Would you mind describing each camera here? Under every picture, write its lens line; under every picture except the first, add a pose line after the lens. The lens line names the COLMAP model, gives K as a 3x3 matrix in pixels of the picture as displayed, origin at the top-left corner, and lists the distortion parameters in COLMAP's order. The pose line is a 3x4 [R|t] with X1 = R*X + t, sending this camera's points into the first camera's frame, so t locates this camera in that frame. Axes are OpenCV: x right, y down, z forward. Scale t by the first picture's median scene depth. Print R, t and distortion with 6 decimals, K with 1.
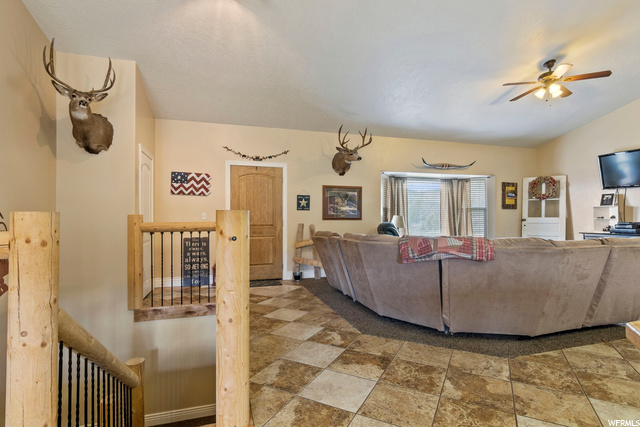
lens RADIAL K [[322.2, 0, 319.8], [0, 322.2, 219.2], [0, 0, 1]] dist [0.005981, 0.000540]
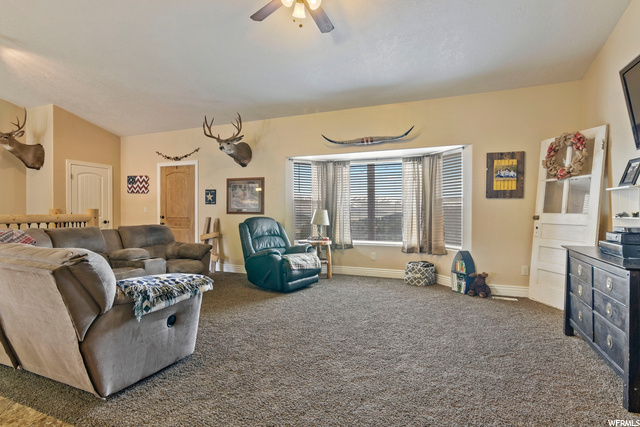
lens RADIAL K [[322.2, 0, 319.9], [0, 322.2, 209.6], [0, 0, 1]] dist [0.005981, 0.000540]
pose [[0.771782, 0.007258, -0.635846, 0.869792], [0.001630, 0.999909, 0.013393, -0.023579], [0.635885, -0.011373, 0.771700, 0.425195]]
